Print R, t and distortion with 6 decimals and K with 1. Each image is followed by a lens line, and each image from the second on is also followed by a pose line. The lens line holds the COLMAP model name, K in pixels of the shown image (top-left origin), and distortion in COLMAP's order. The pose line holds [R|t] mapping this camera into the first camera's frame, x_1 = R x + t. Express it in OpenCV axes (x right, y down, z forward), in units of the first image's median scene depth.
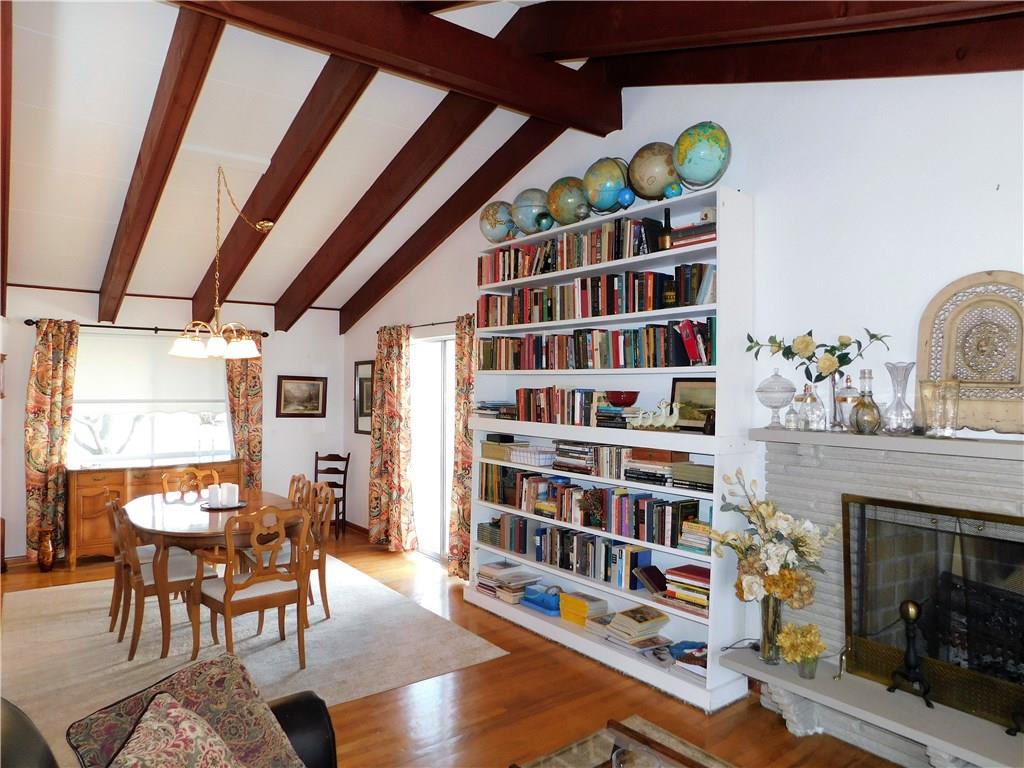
lens RADIAL K [[676.6, 0, 512.0], [0, 676.6, 384.0], [0, 0, 1]] dist [-0.065049, 0.048004]
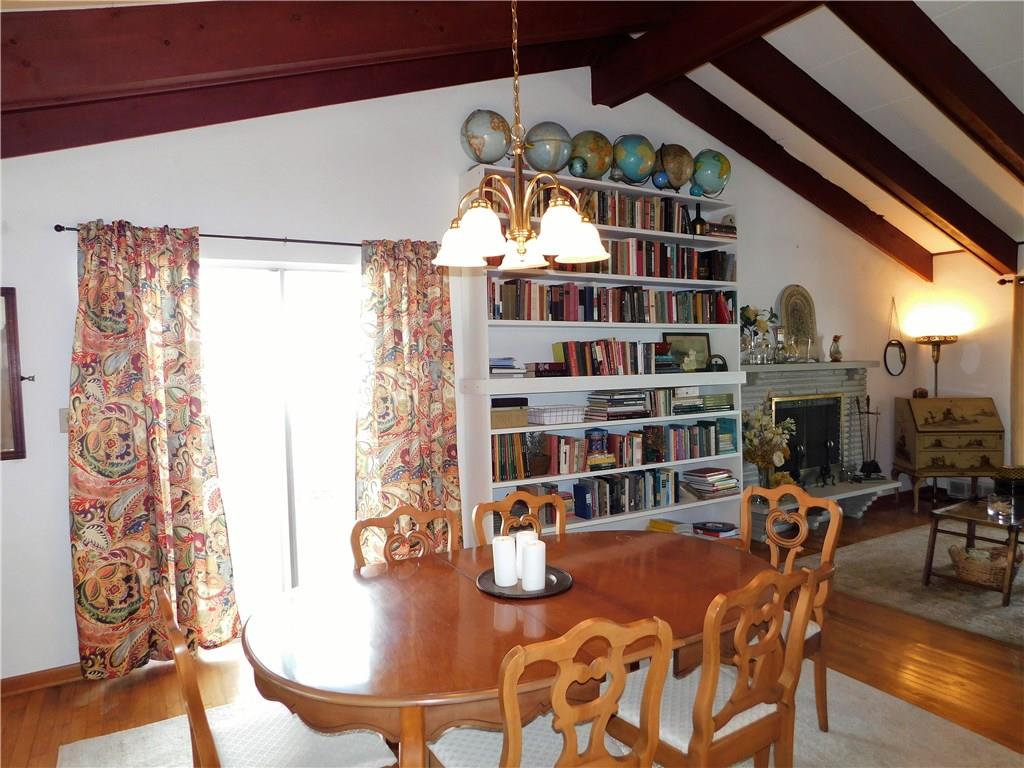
lens RADIAL K [[676.6, 0, 512.0], [0, 676.6, 384.0], [0, 0, 1]] dist [-0.065049, 0.048004]
pose [[0.121132, -0.049738, 0.991390, -1.000353], [0.014588, 0.998725, 0.048324, 0.020657], [-0.992529, 0.008609, 0.121703, 1.062970]]
